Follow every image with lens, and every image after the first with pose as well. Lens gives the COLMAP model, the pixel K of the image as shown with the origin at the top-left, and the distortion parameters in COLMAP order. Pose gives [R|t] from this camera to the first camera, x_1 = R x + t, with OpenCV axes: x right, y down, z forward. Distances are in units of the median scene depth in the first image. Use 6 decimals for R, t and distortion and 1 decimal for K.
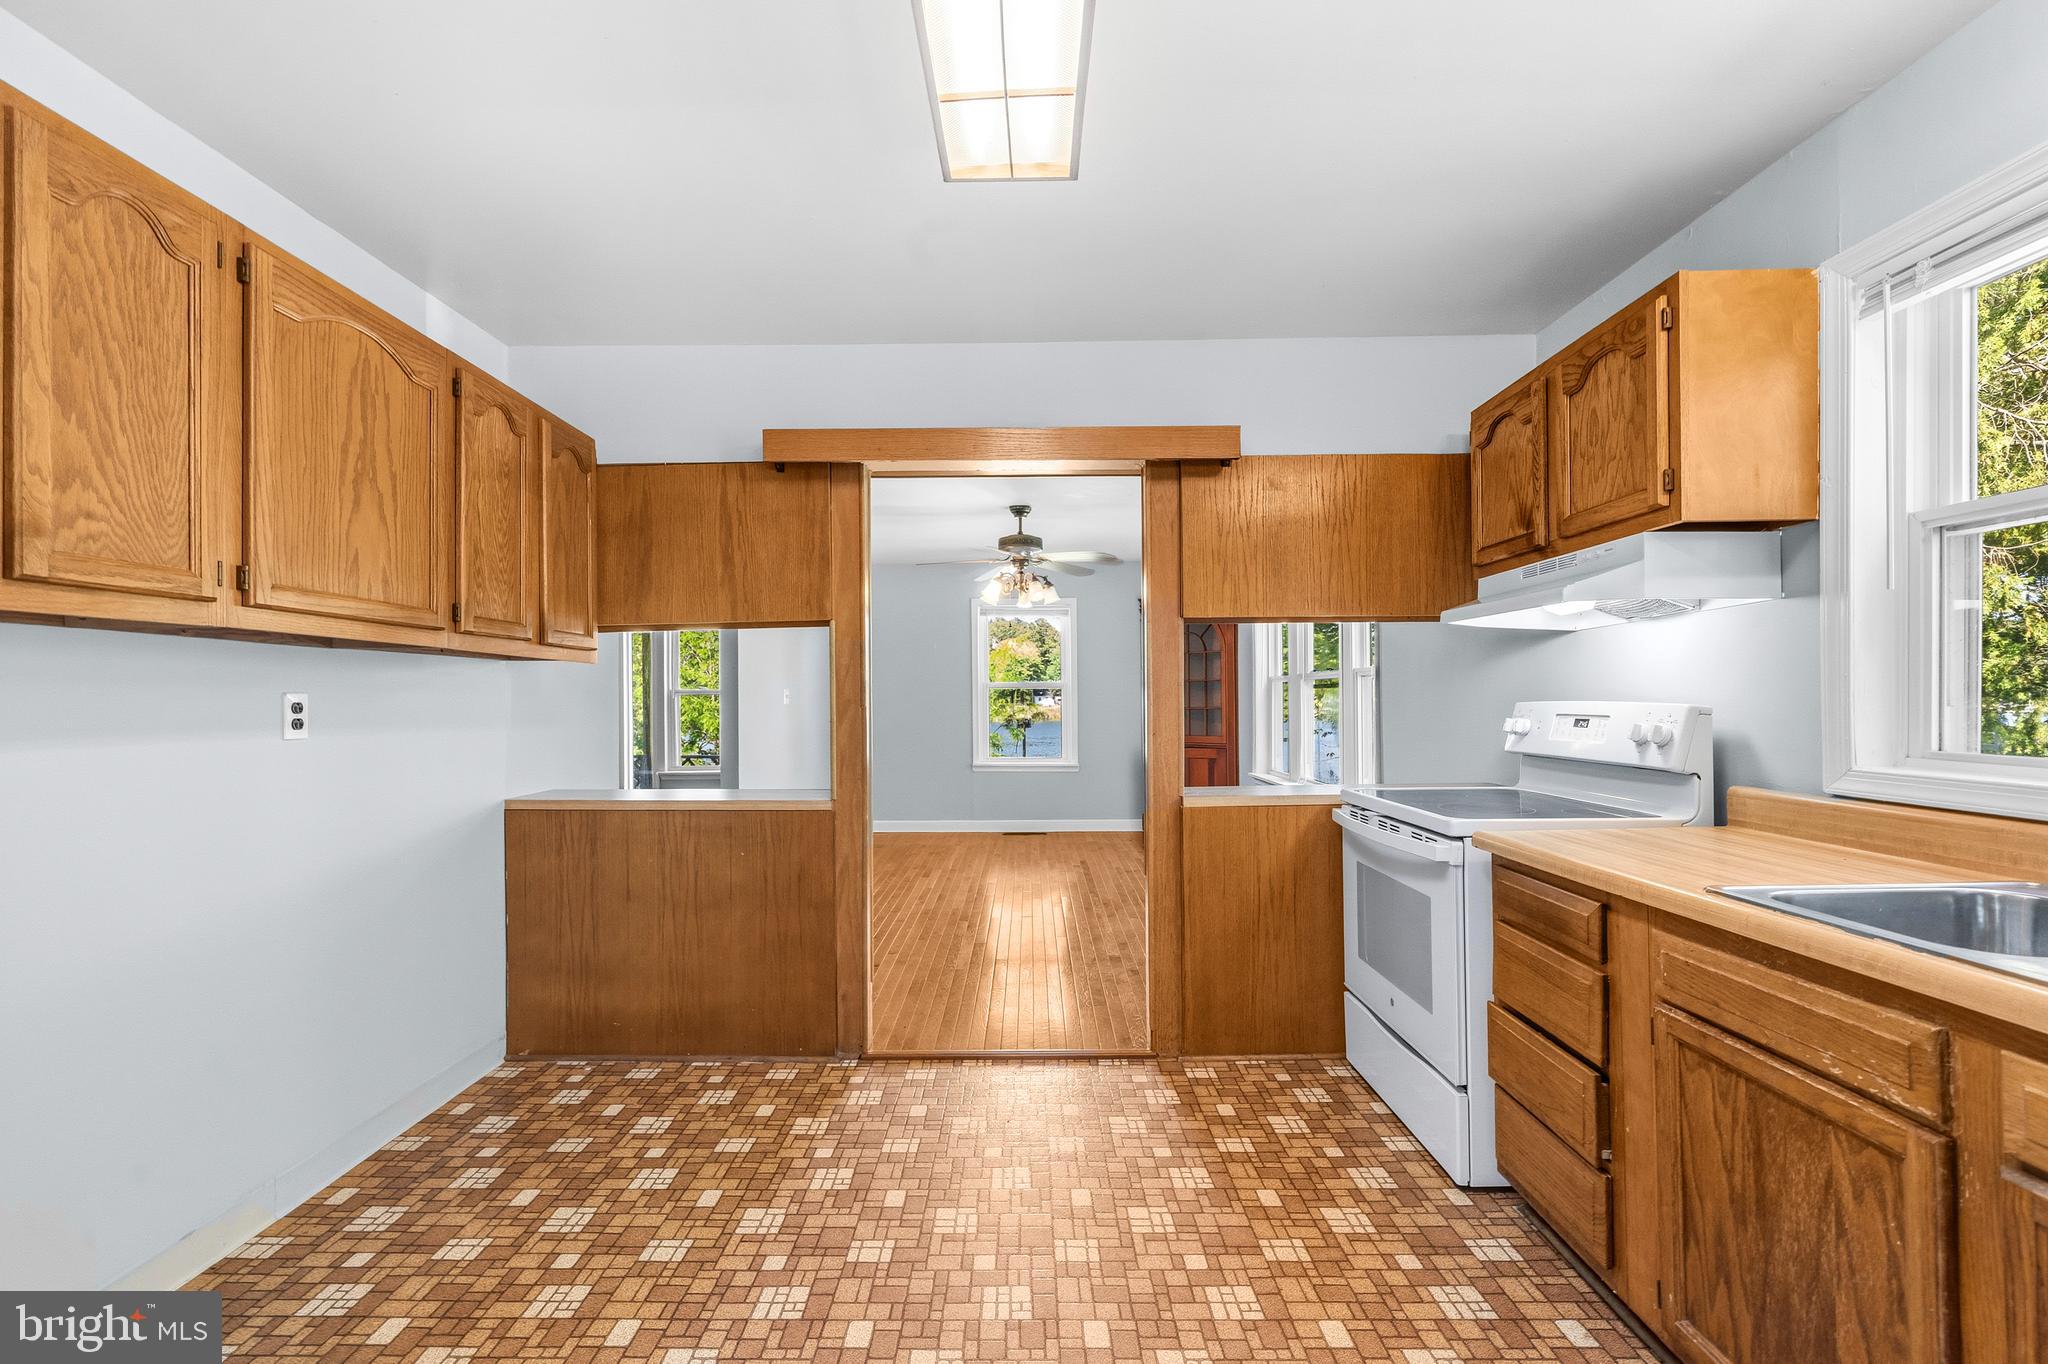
lens RADIAL K [[879.0, 0, 1018.3], [0, 879.0, 694.9], [0, 0, 1]] dist [-0.000018, -0.000112]
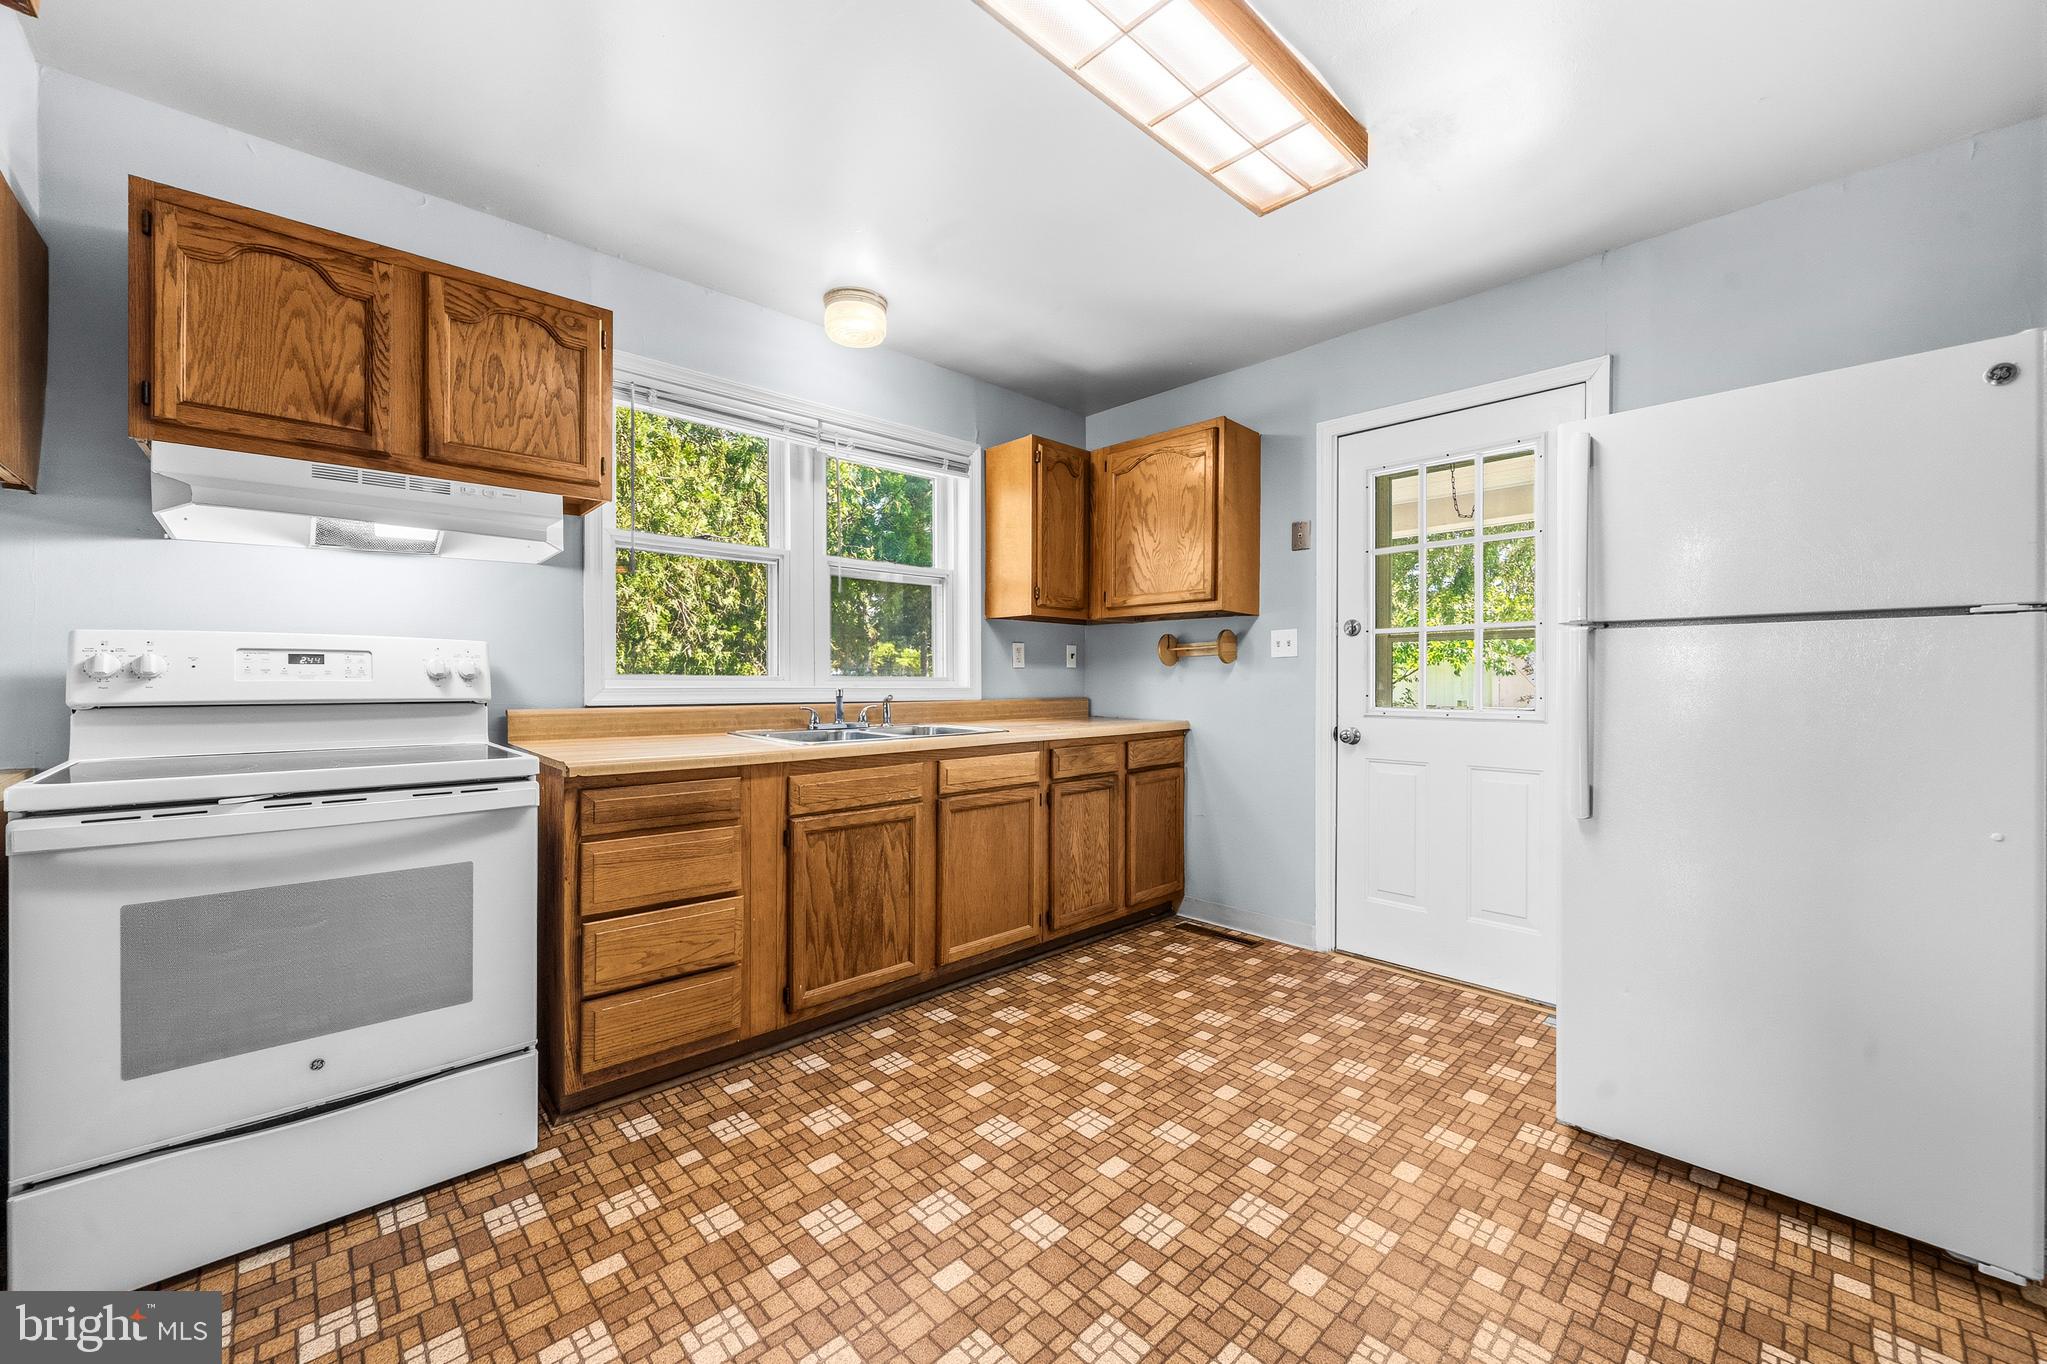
lens RADIAL K [[789.1, 0, 1017.8], [0, 789.1, 684.9], [0, 0, 1]] dist [-0.000849, -0.000116]
pose [[-0.691313, -0.000816, 0.722555, -0.504397], [0.000501, 0.999999, 0.001608, 0.072641], [-0.722555, 0.001474, -0.691312, 1.341214]]
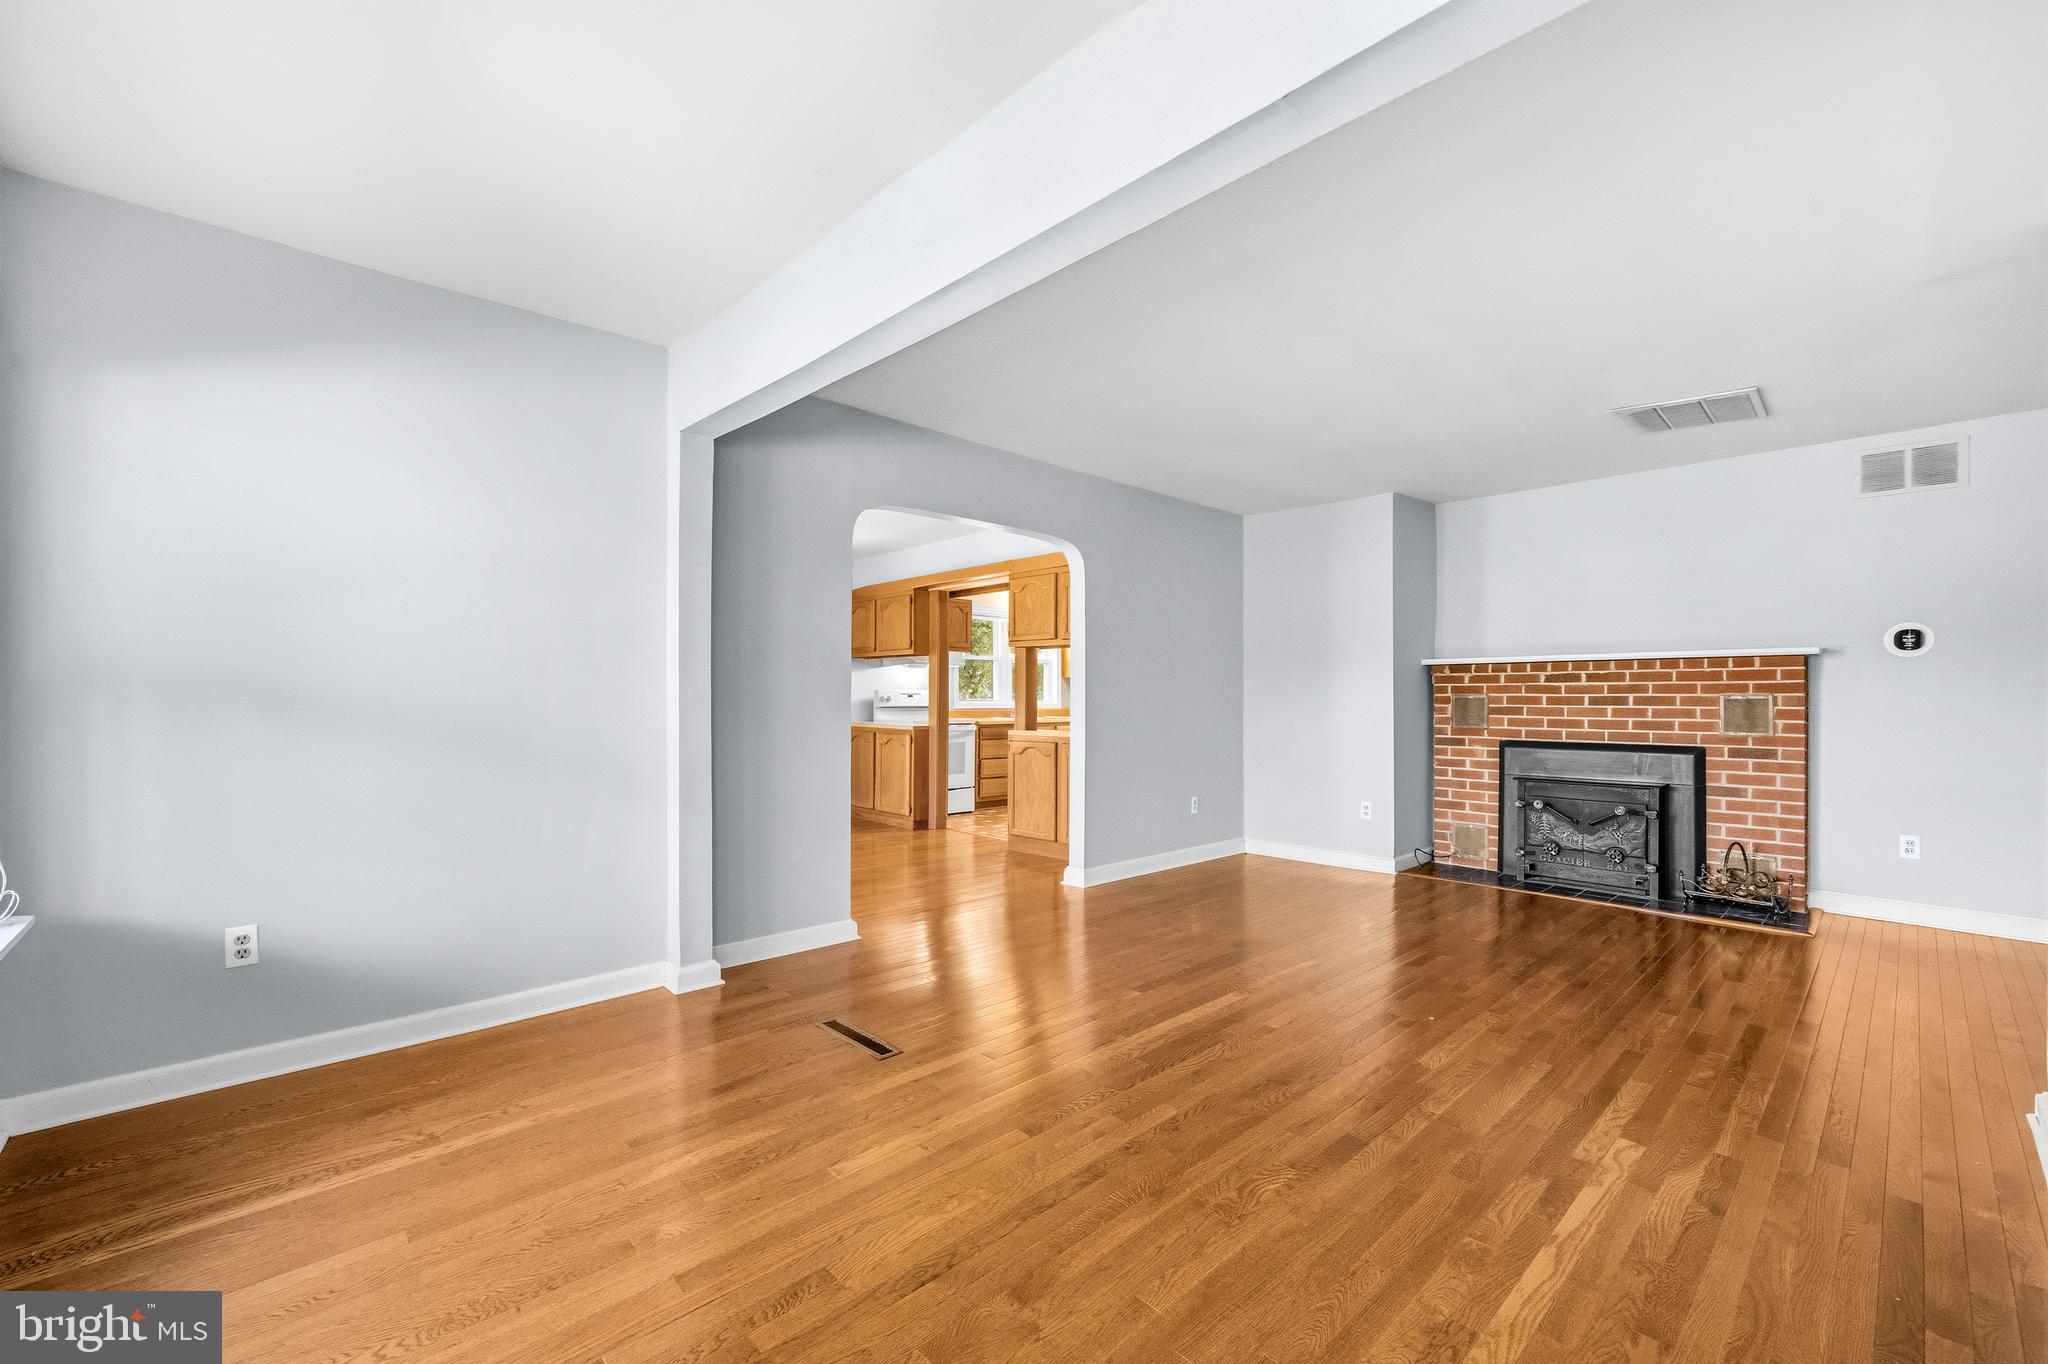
lens RADIAL K [[833.9, 0, 1016.5], [0, 833.9, 688.7], [0, 0, 1]] dist [-0.000122, -0.000011]
pose [[-0.691602, 0.012371, 0.722173, -2.608828], [-0.000693, 0.999841, -0.017792, 0.080639], [-0.722278, -0.012806, -0.691484, 3.849303]]
